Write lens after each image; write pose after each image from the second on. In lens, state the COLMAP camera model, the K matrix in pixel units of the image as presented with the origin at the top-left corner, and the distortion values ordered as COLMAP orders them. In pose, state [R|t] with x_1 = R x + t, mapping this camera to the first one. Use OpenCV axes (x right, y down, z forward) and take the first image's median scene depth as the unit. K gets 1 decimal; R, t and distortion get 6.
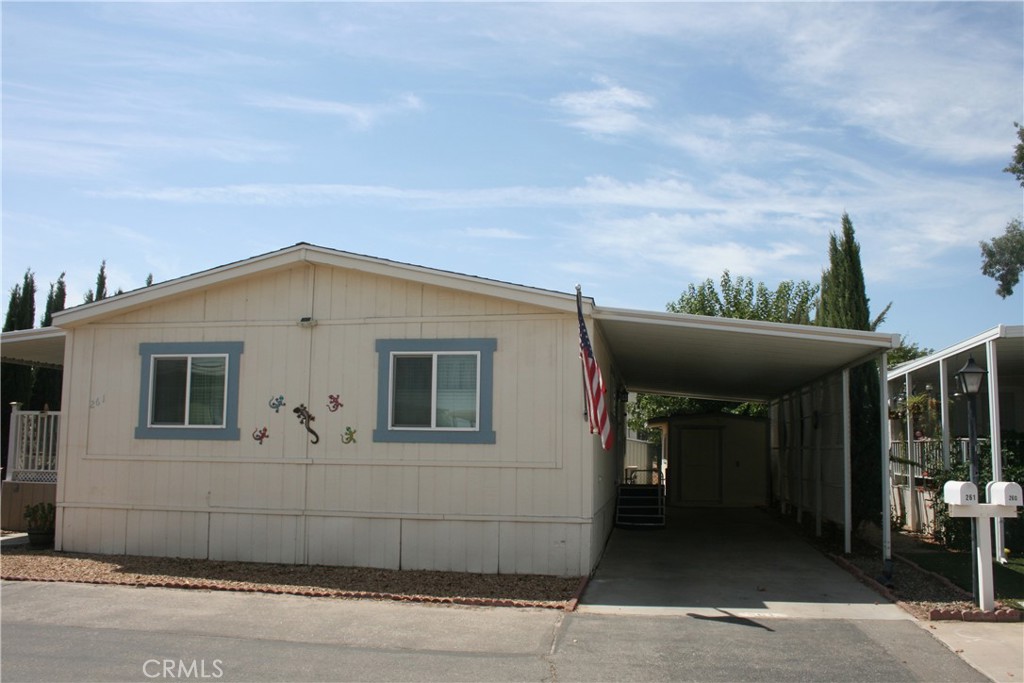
lens RADIAL K [[865.1, 0, 515.9], [0, 865.1, 339.4], [0, 0, 1]] dist [-0.136642, 0.125116]
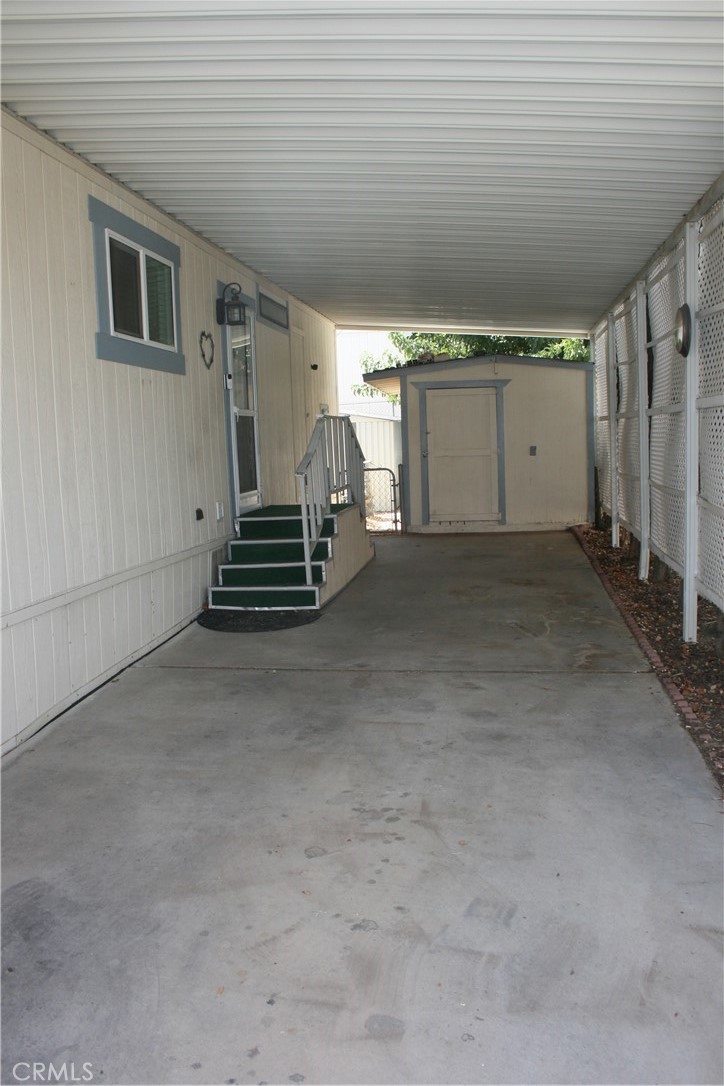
lens RADIAL K [[917.5, 0, 362.0], [0, 917.5, 543.0], [0, 0, 1]] dist [-0.136642, 0.125116]
pose [[0.998477, -0.055150, -0.001469, 0.164731], [0.053935, 0.970187, 0.236281, 0.067131], [-0.011606, -0.236000, 0.971684, 0.476627]]
